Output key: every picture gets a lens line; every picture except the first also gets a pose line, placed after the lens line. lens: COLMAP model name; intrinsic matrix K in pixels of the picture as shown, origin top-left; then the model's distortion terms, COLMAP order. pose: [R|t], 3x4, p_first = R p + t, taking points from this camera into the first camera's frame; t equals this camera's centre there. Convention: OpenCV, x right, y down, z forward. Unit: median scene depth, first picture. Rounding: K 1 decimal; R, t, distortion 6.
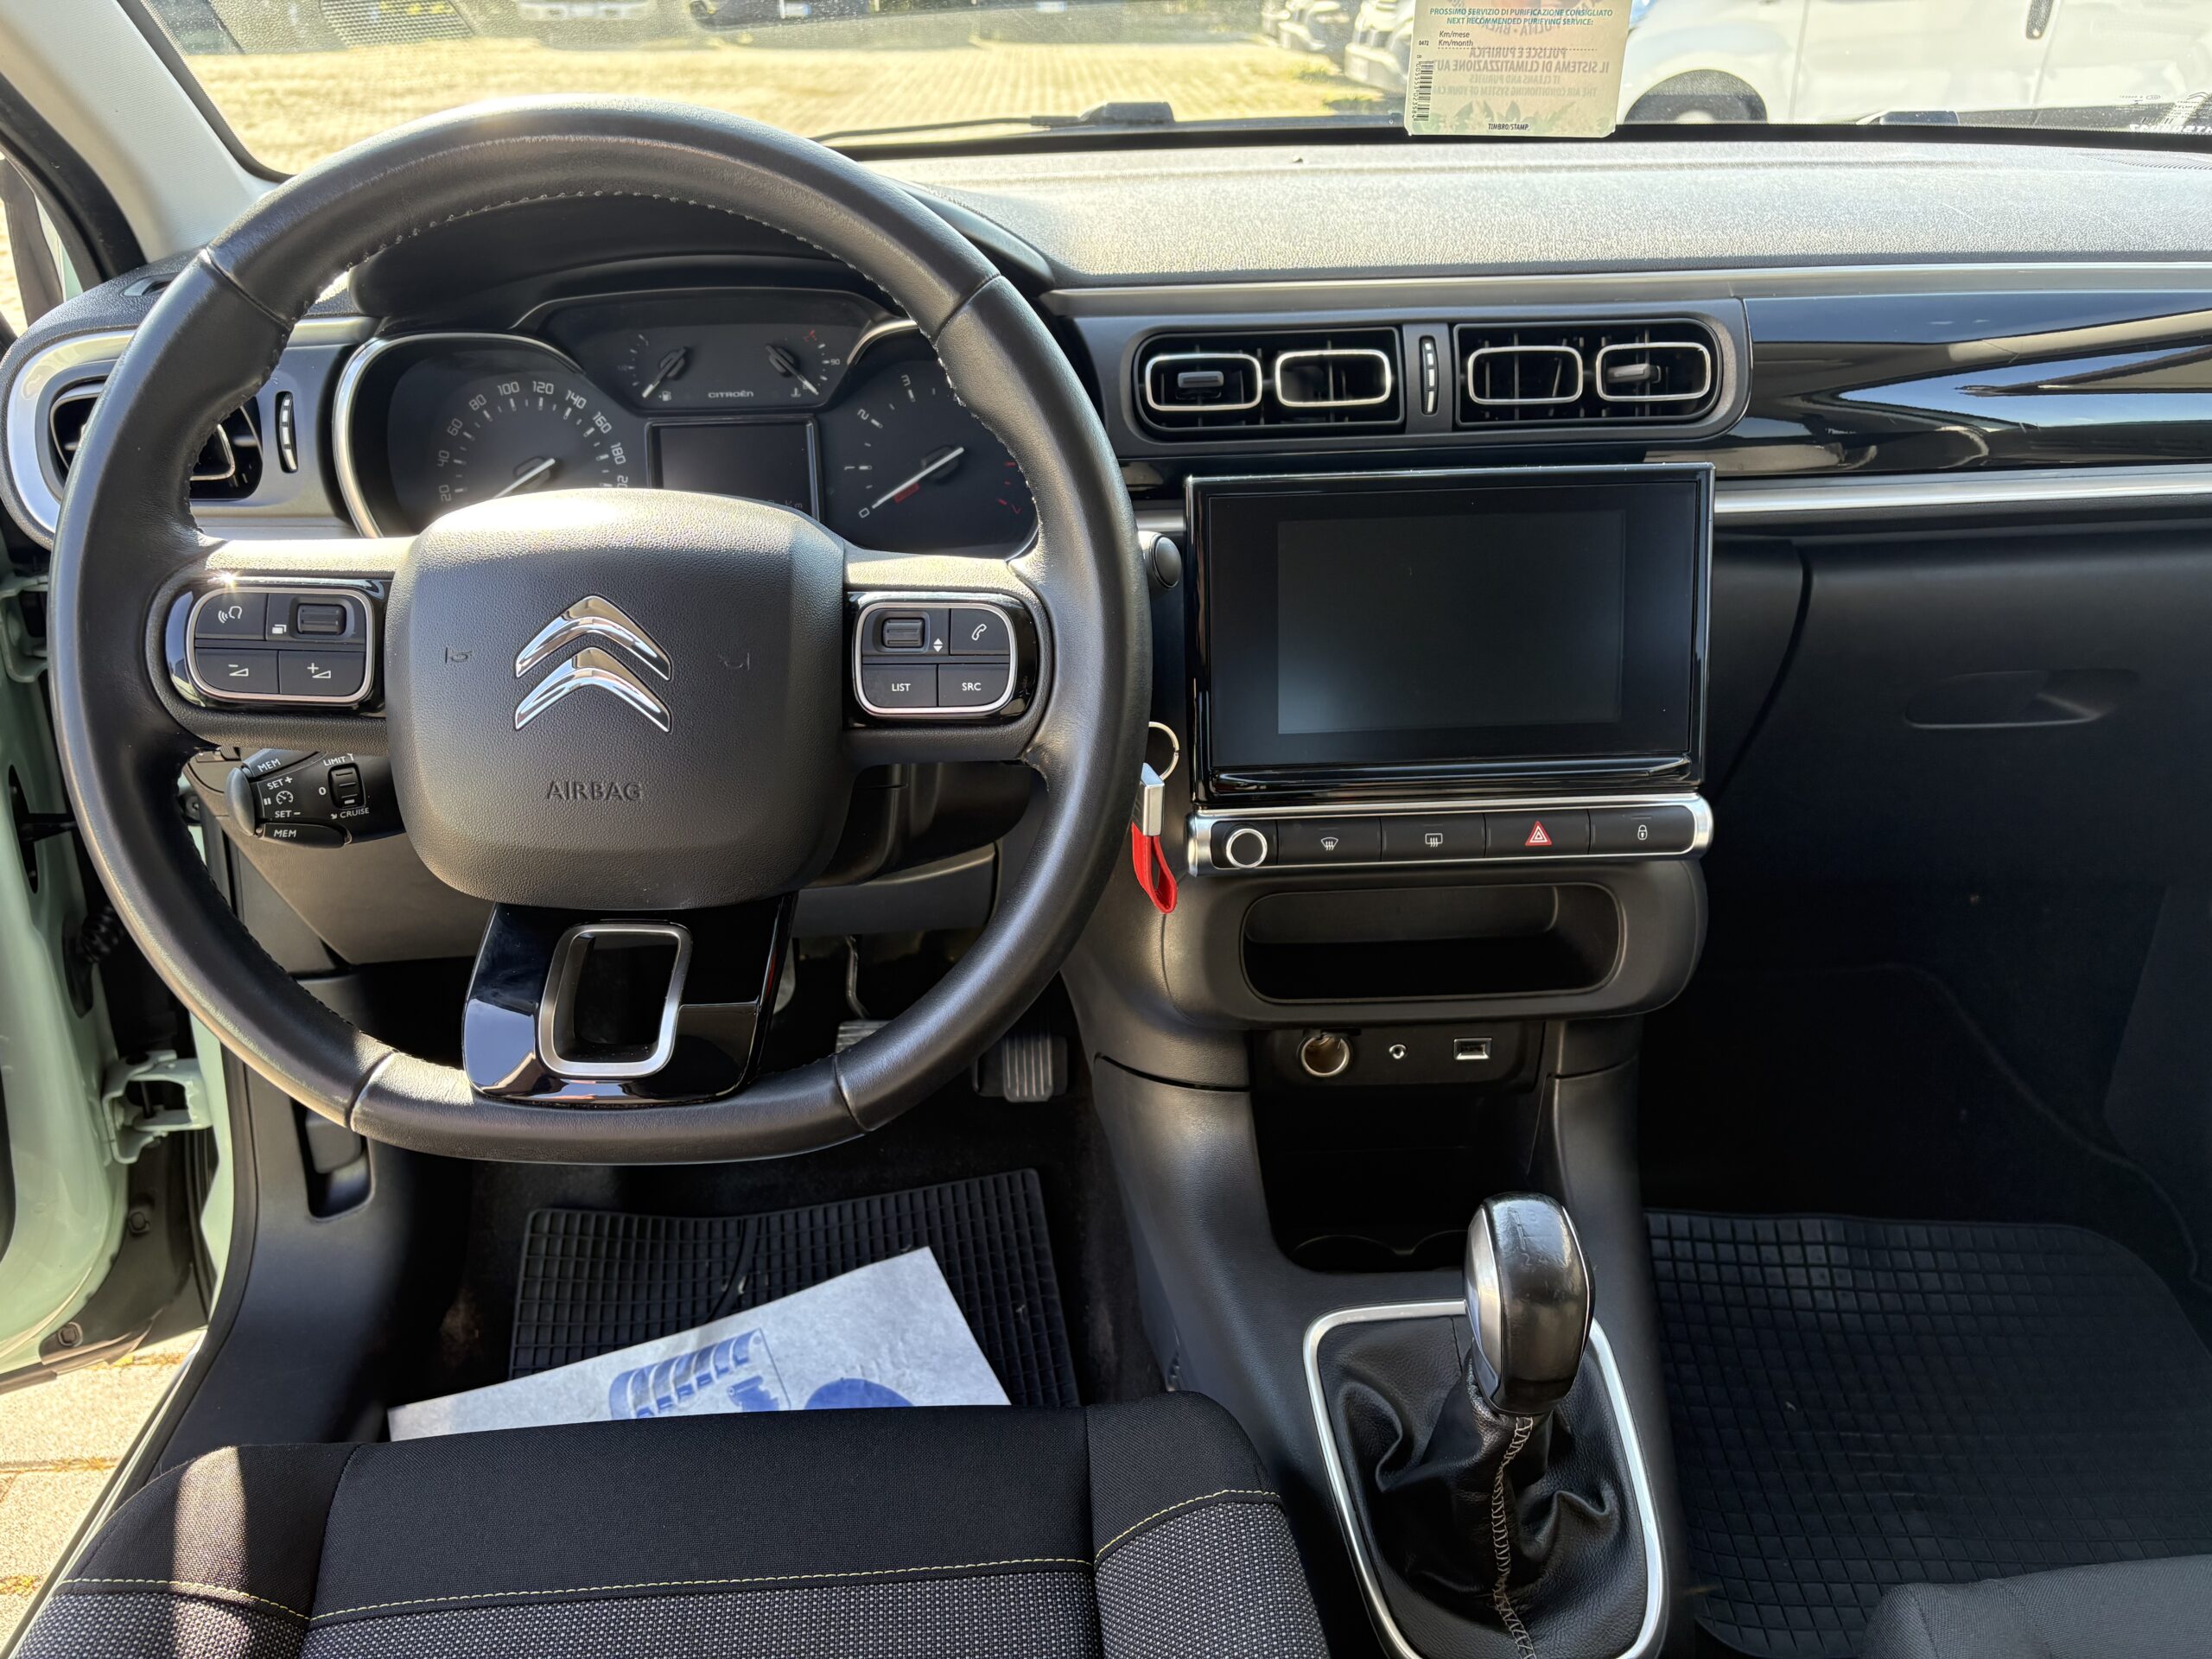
lens RADIAL K [[1673.9, 0, 1098.7], [0, 1673.9, 830.1], [0, 0, 1]] dist [0.073568, -0.083139]
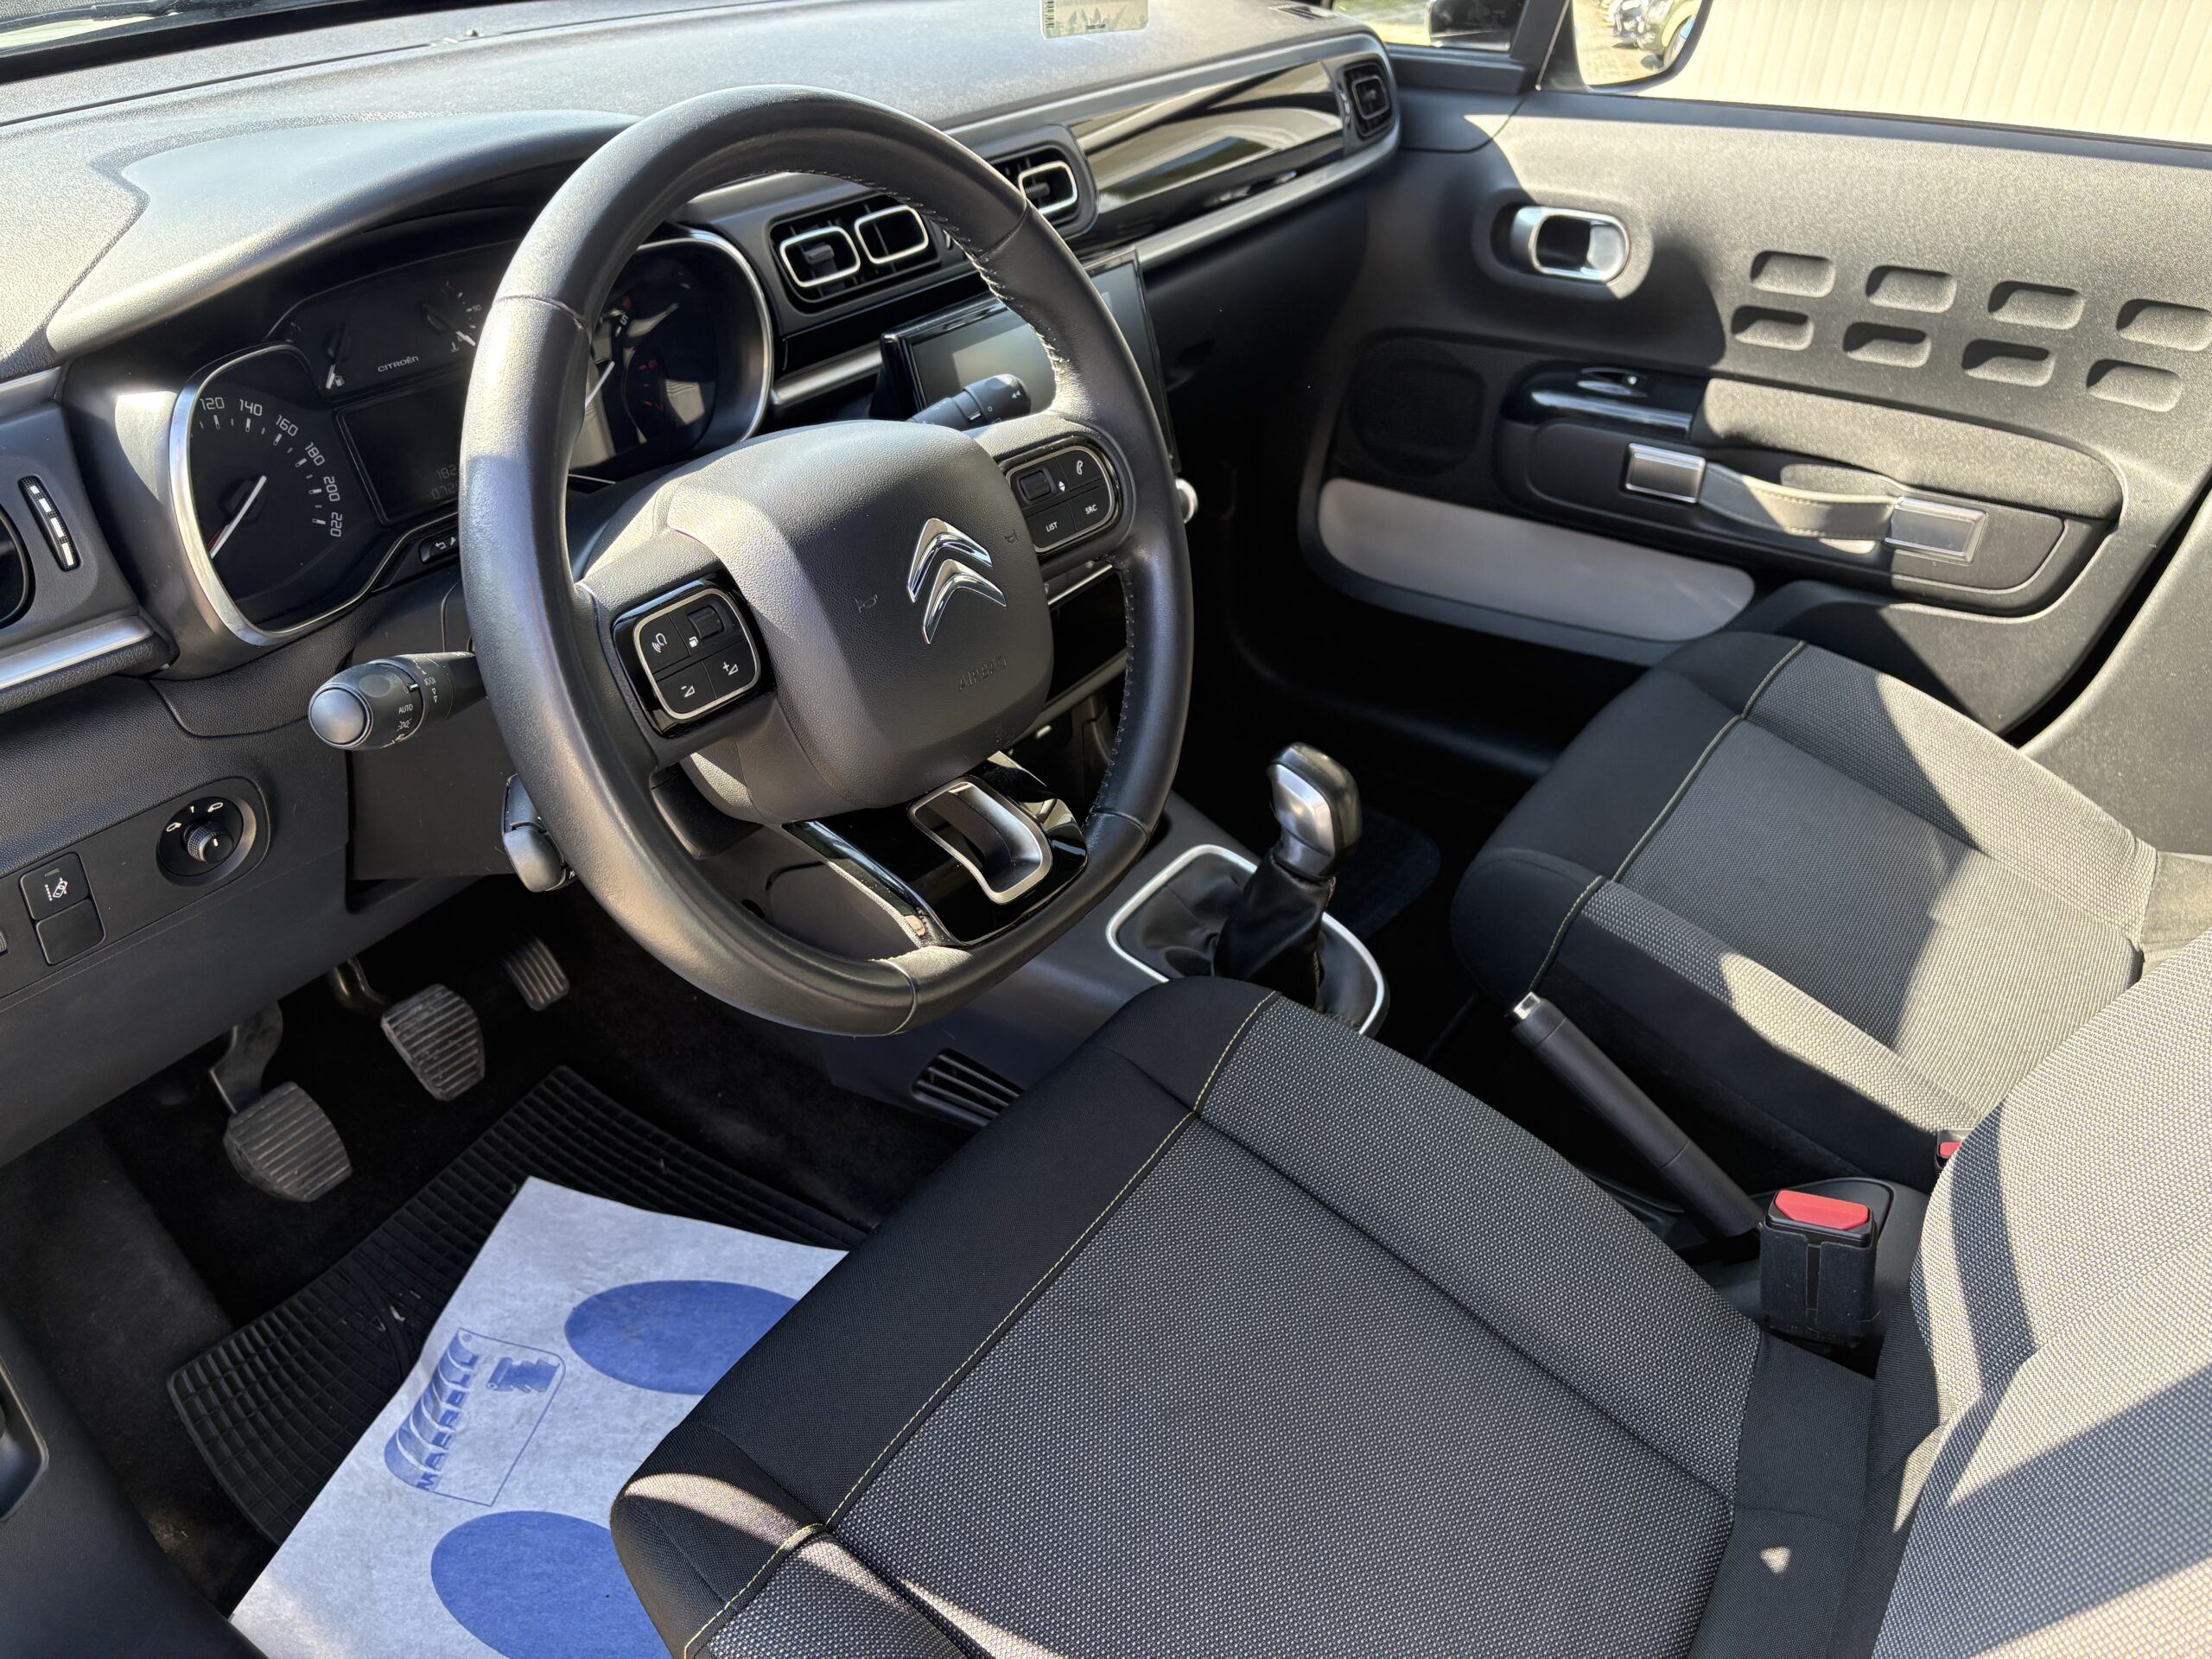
lens RADIAL K [[1670.4, 0, 1102.7], [0, 1670.4, 770.0], [0, 0, 1]] dist [0.080988, 0.003497]
pose [[0.619183, -0.399058, 0.676288, -0.519146], [0.333913, 0.913302, 0.233196, -0.100407], [-0.710714, 0.081431, 0.698752, 0.041062]]
